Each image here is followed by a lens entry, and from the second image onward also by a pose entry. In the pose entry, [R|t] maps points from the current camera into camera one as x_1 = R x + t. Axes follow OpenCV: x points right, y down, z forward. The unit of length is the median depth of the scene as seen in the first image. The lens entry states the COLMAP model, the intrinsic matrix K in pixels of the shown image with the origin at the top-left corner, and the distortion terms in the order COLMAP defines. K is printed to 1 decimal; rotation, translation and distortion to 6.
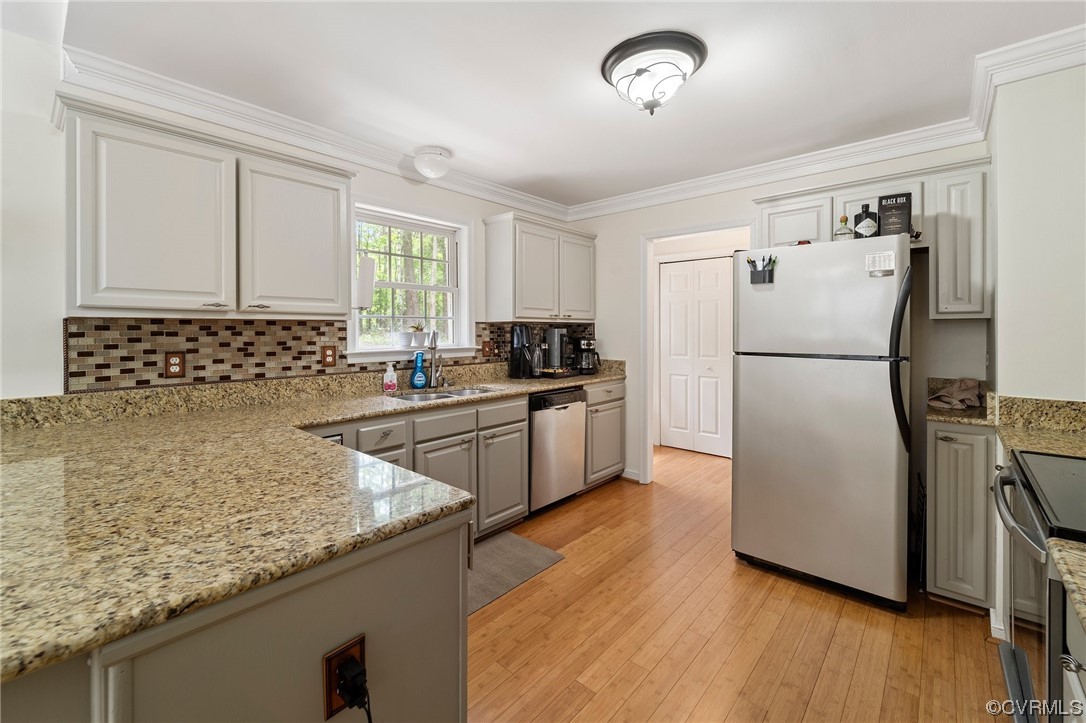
lens RADIAL K [[446.7, 0, 539.5], [0, 446.7, 333.8], [0, 0, 1]] dist [0.004776, 0.000165]
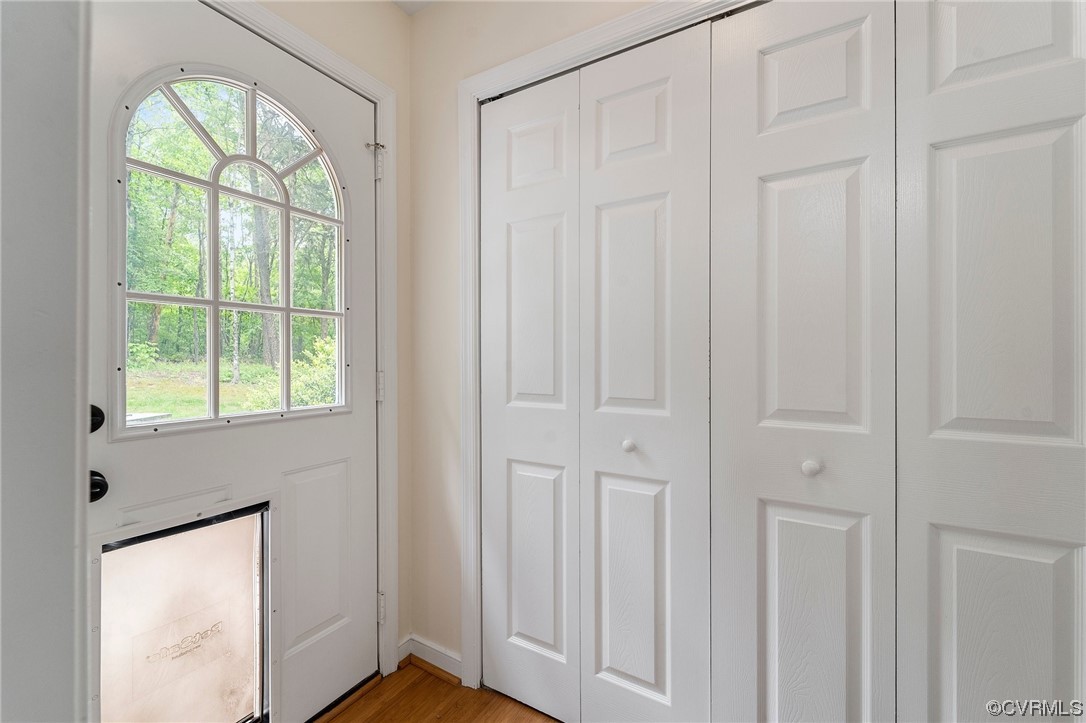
lens RADIAL K [[446.7, 0, 542.3], [0, 446.7, 357.9], [0, 0, 1]] dist [0.004776, 0.000165]
pose [[0.980270, 0.000357, 0.197662, 0.314085], [-0.000164, 0.999999, -0.000994, 0.026374], [-0.197663, 0.000942, 0.980270, 0.859734]]
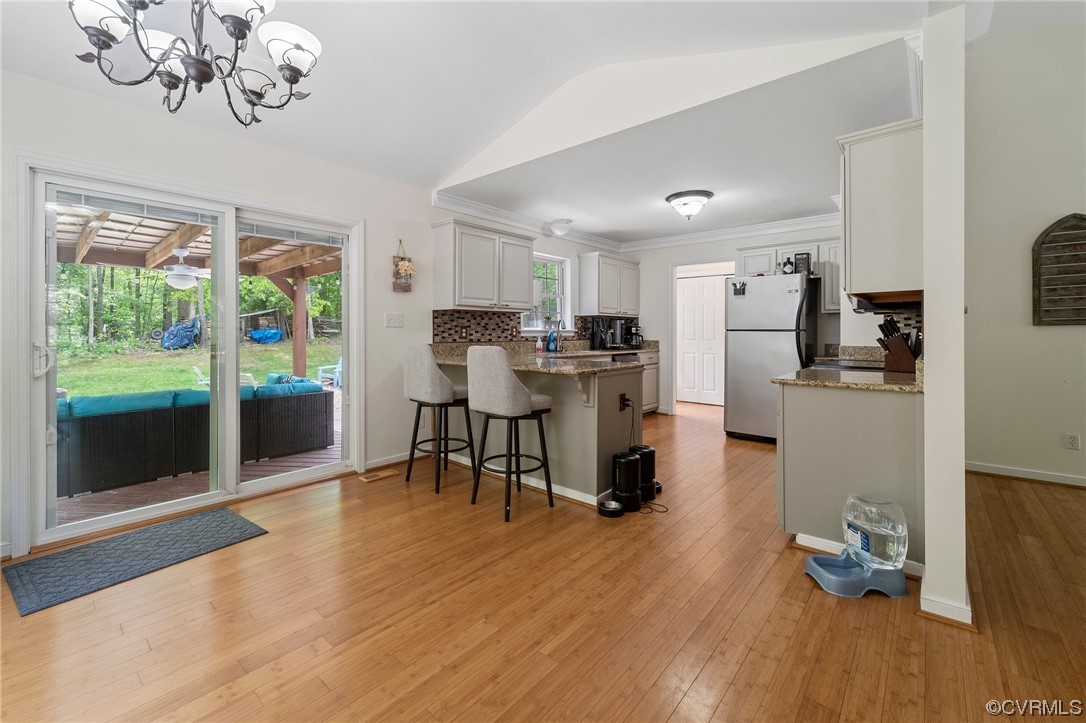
lens RADIAL K [[446.7, 0, 540.8], [0, 446.7, 336.5], [0, 0, 1]] dist [0.004776, 0.000165]
pose [[0.999863, 0.003234, 0.016260, -0.385244], [-0.003248, 0.999994, 0.000792, 0.067771], [-0.016257, -0.000845, 0.999867, -0.899300]]
